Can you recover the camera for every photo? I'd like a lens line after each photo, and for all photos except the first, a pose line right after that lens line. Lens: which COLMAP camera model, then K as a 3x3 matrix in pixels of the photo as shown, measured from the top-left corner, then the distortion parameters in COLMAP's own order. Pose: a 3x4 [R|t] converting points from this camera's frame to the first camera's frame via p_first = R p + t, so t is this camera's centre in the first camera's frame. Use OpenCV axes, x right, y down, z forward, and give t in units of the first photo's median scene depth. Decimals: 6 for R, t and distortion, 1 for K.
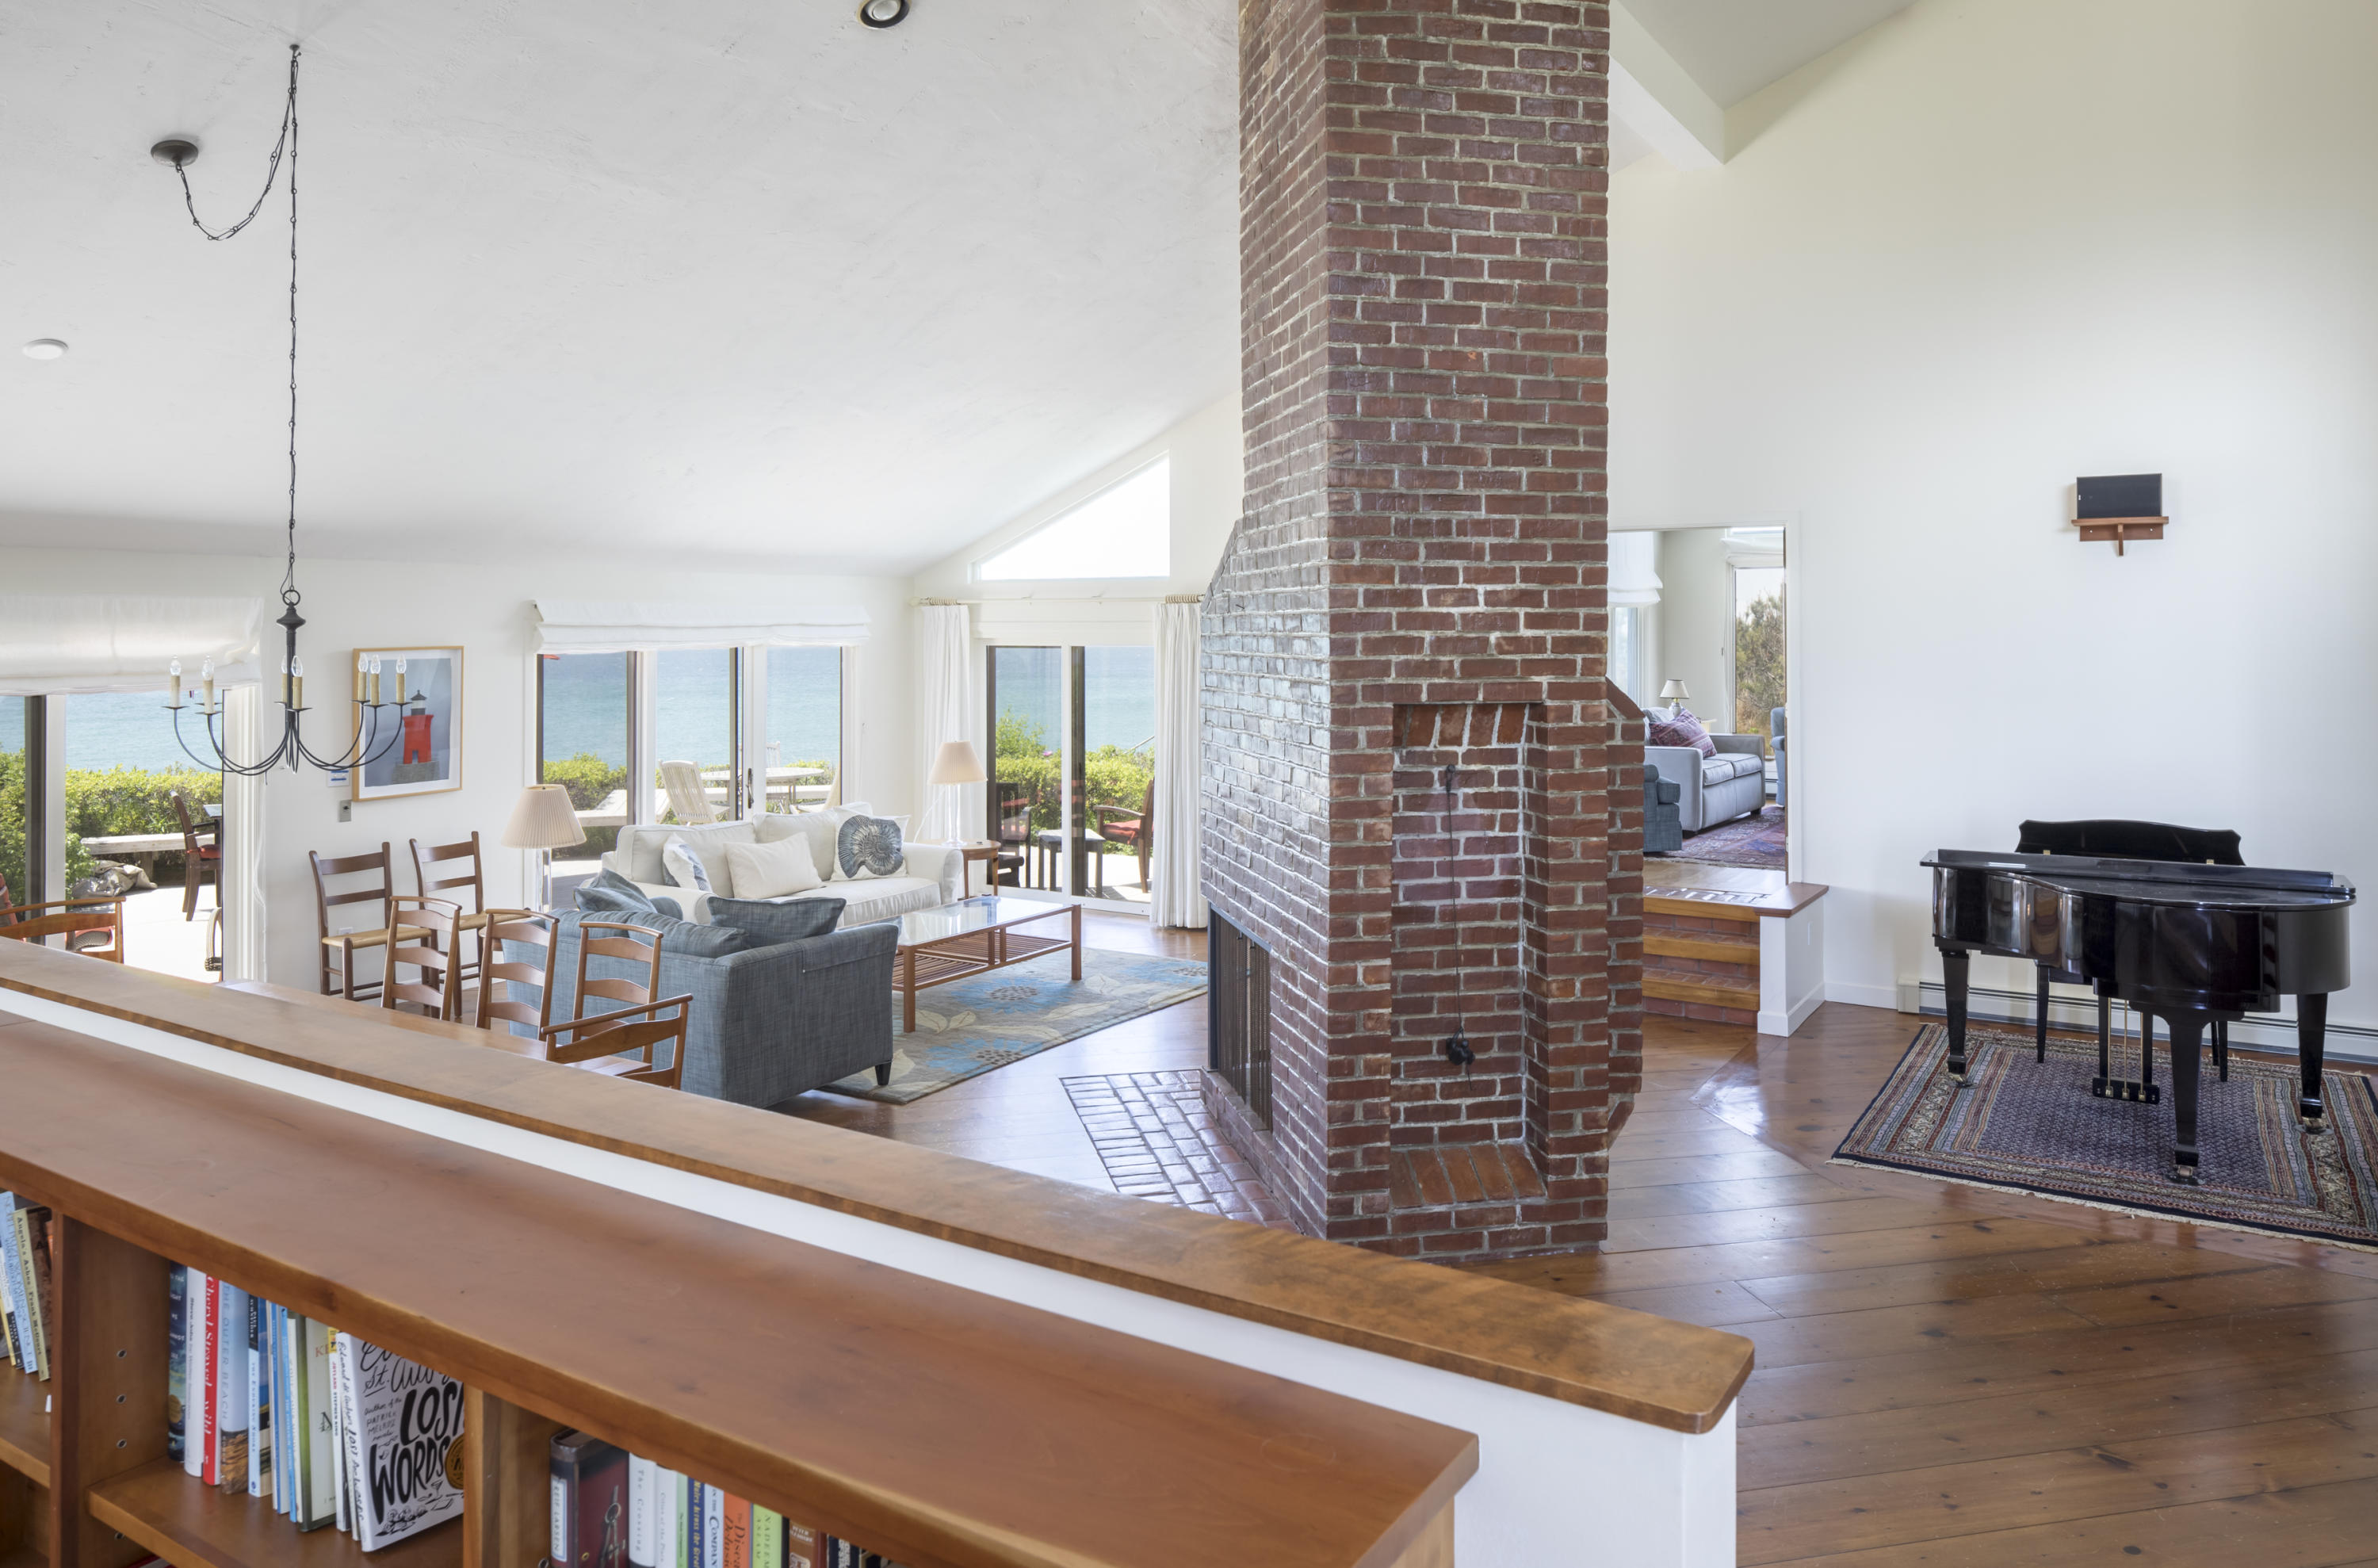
lens RADIAL K [[1616.4, 0, 1177.9], [0, 1616.4, 637.0], [0, 0, 1]] dist [-0.002648, 0.004166]
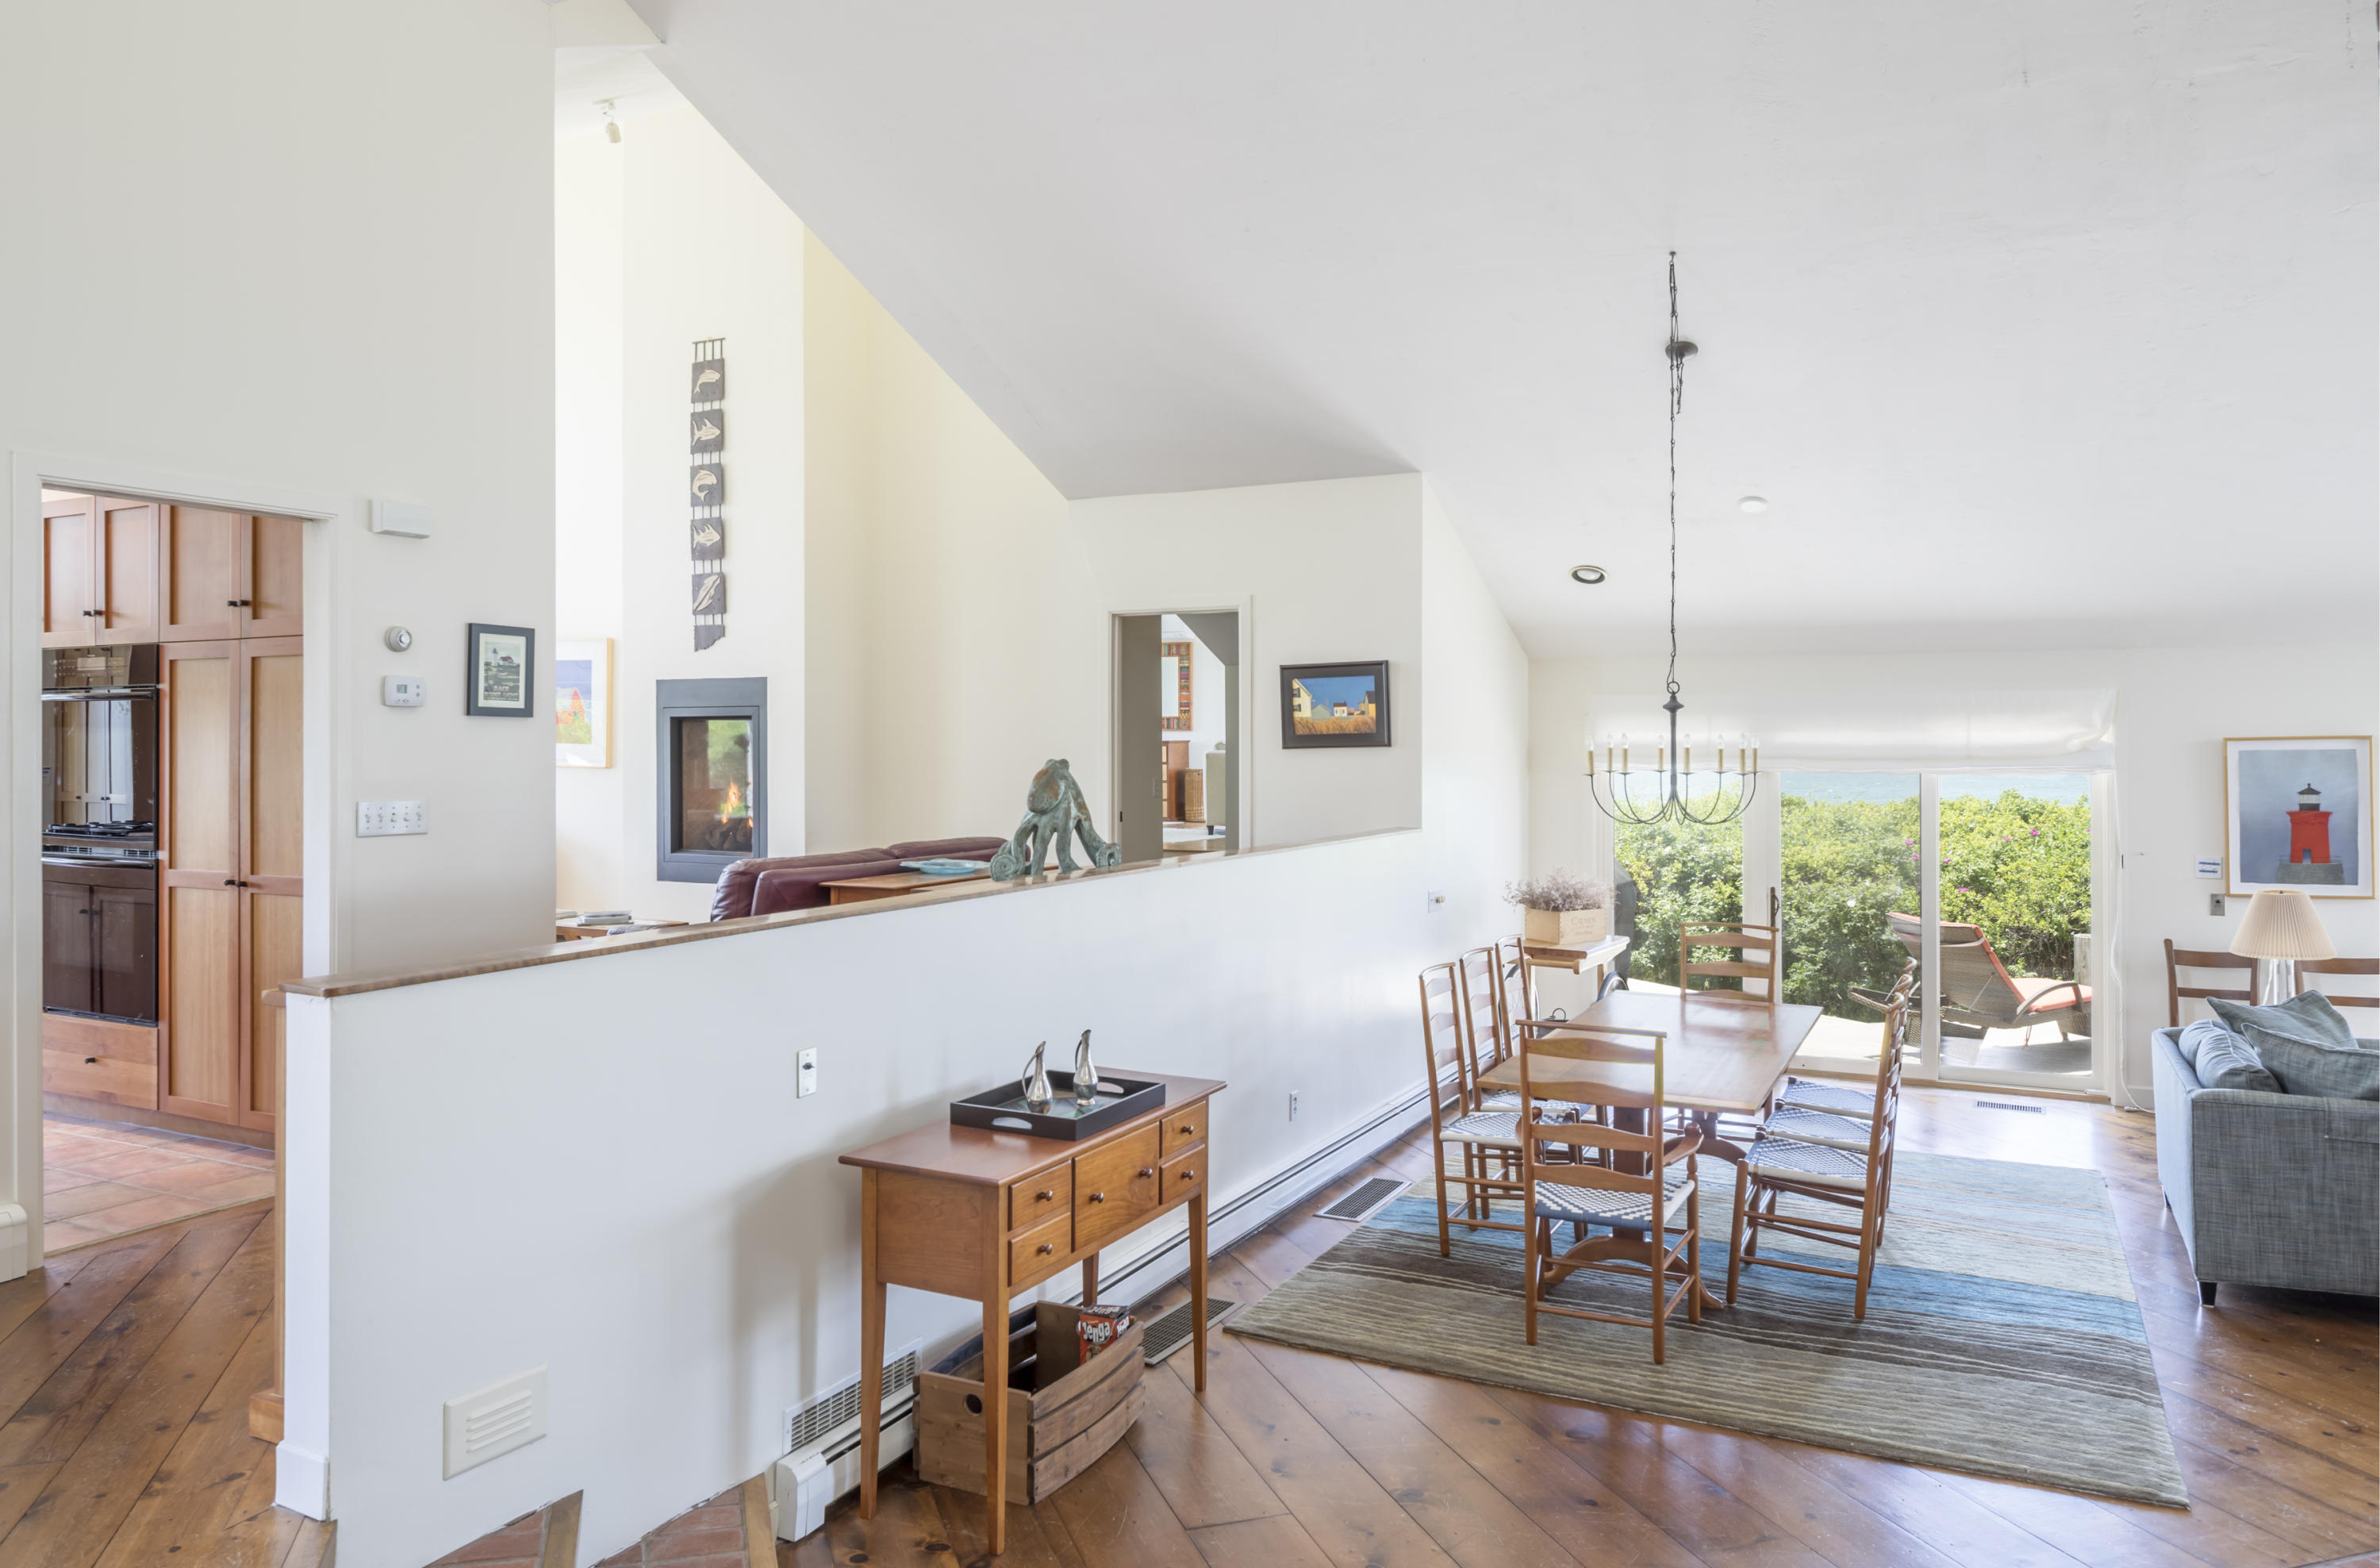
lens RADIAL K [[1637.9, 0, 1193.5], [0, 1637.9, 676.6], [0, 0, 1]] dist [-0.000194, -0.002866]
pose [[0.095533, -0.040853, -0.994588, 0.352622], [-0.001896, 0.999148, -0.041222, 0.010459], [0.995424, 0.005824, 0.095374, 0.250235]]
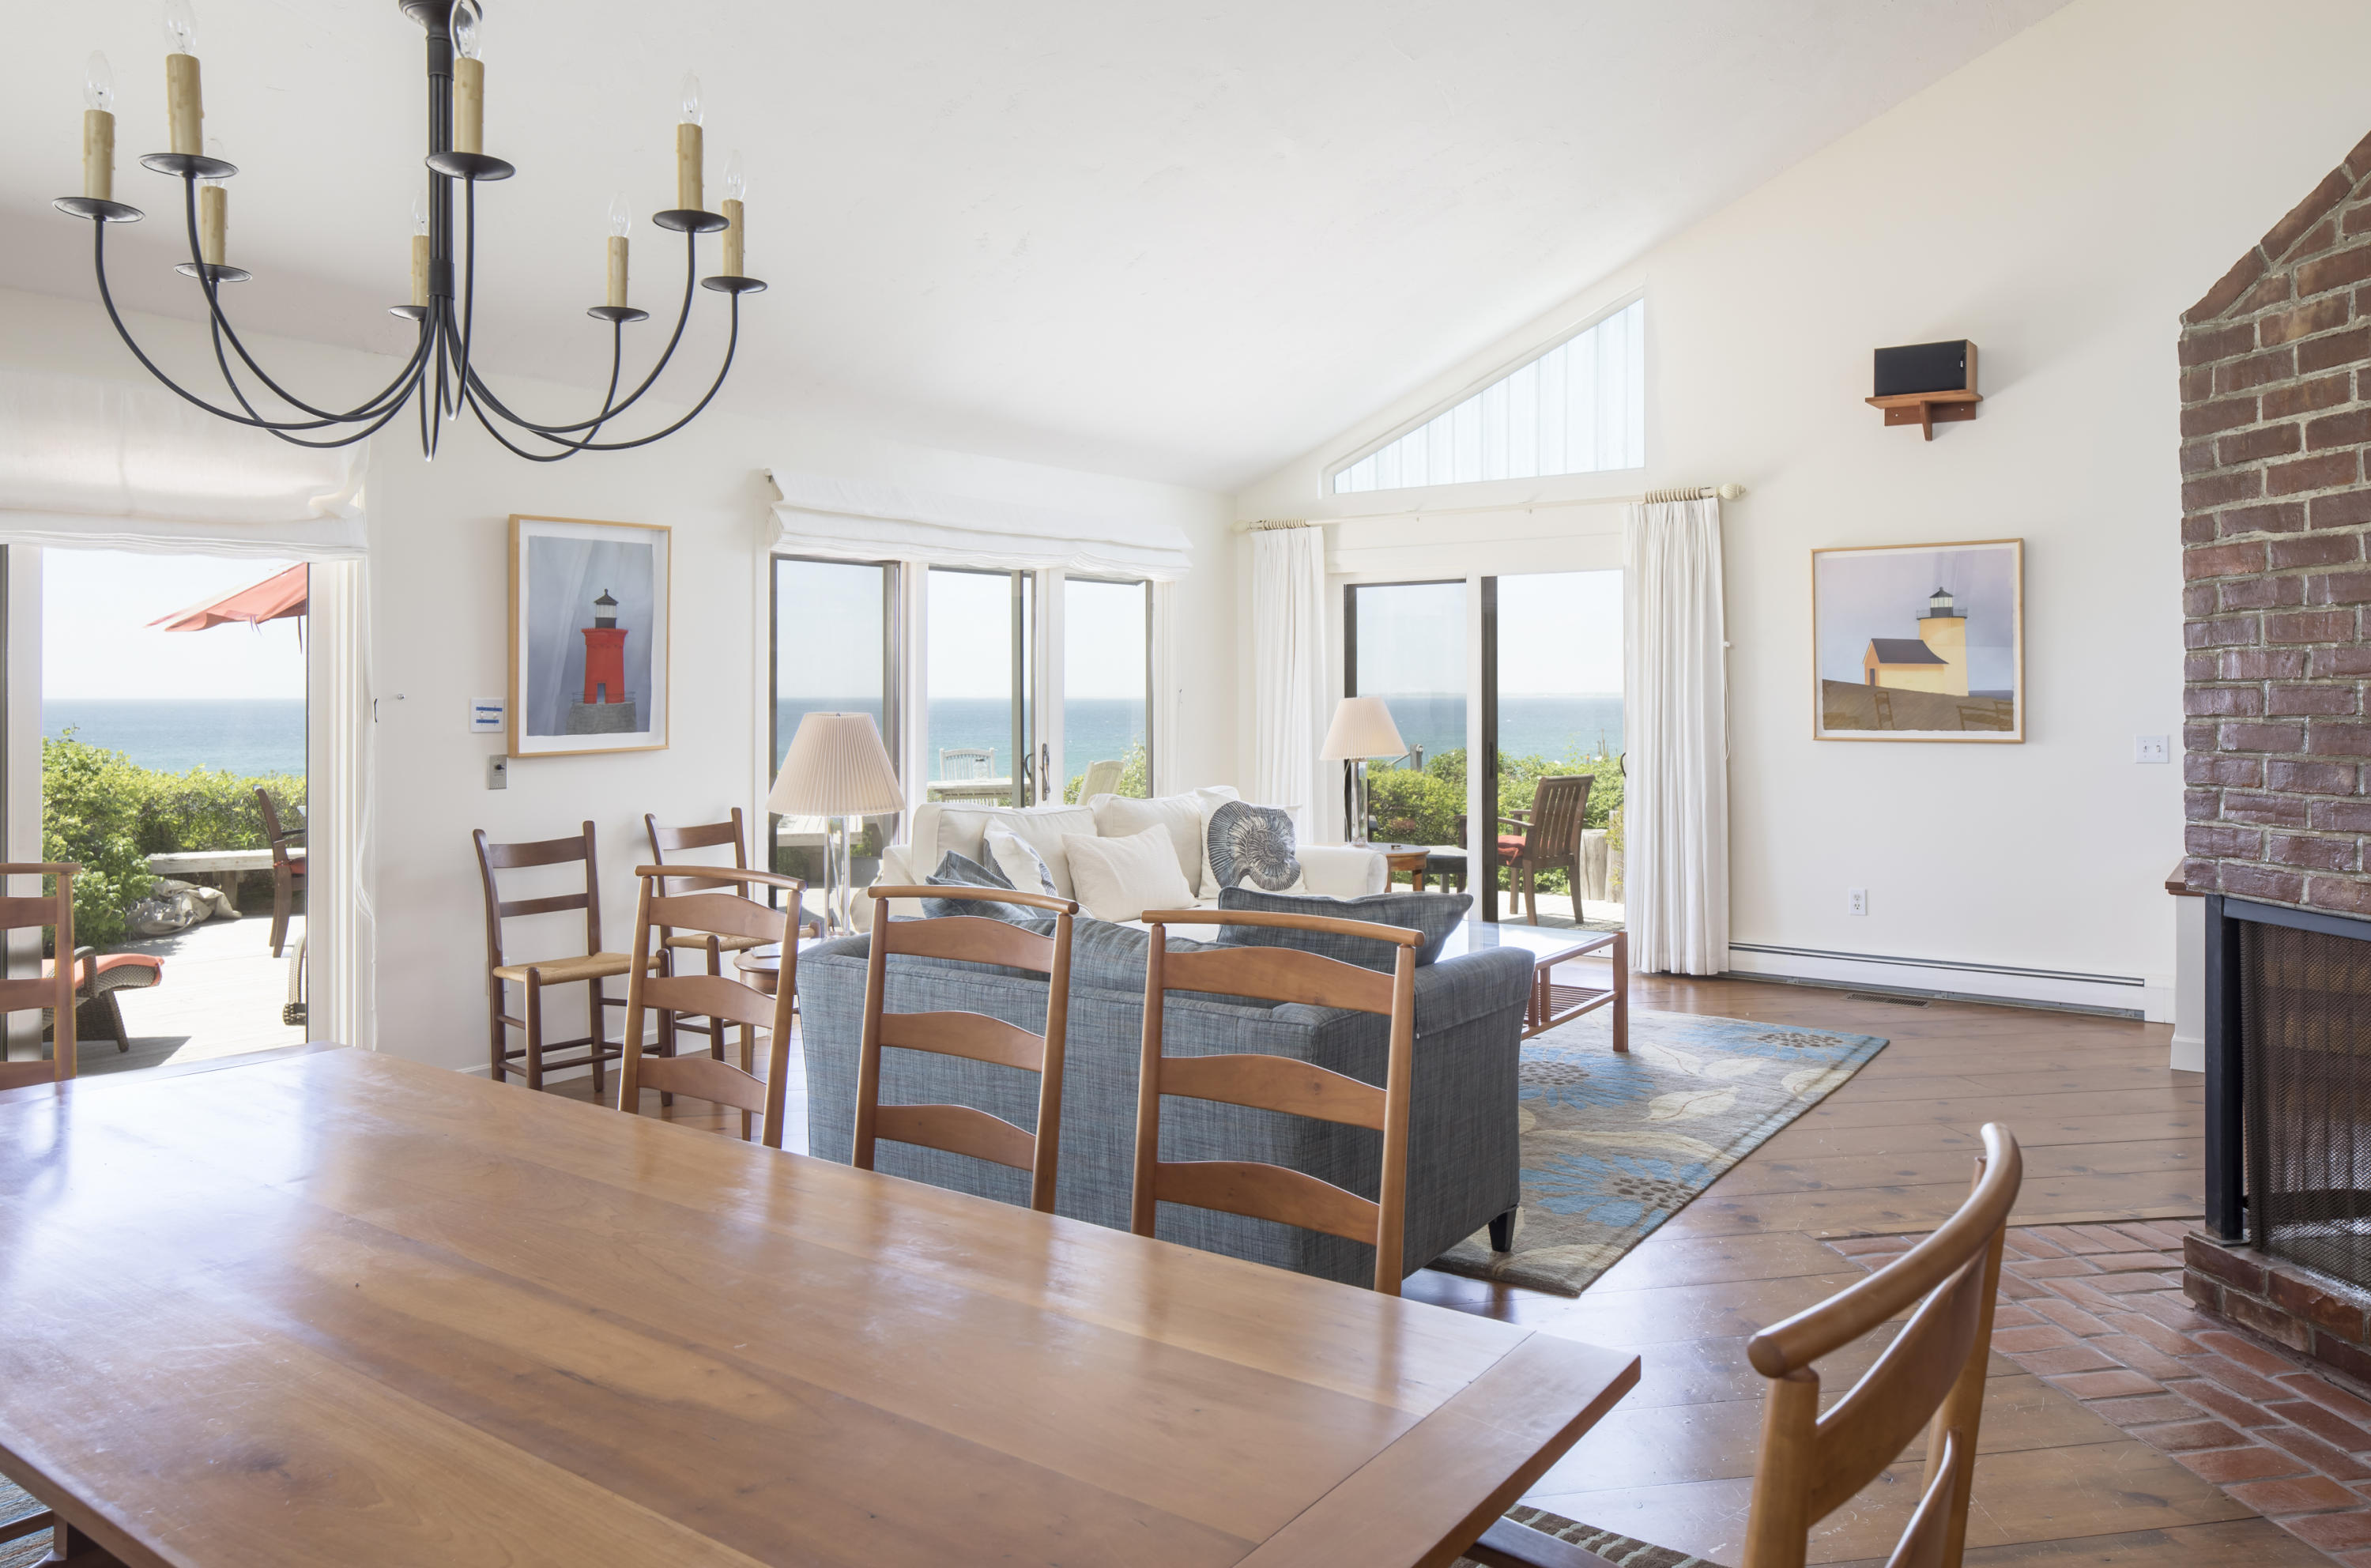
lens RADIAL K [[1631.5, 0, 1189.0], [0, 1631.5, 677.1], [0, 0, 1]] dist [-0.000194, -0.002866]
pose [[0.998708, -0.000553, -0.050819, -0.184130], [0.000101, 0.999960, -0.008897, 0.065434], [0.050822, 0.008880, 0.998668, 0.326321]]
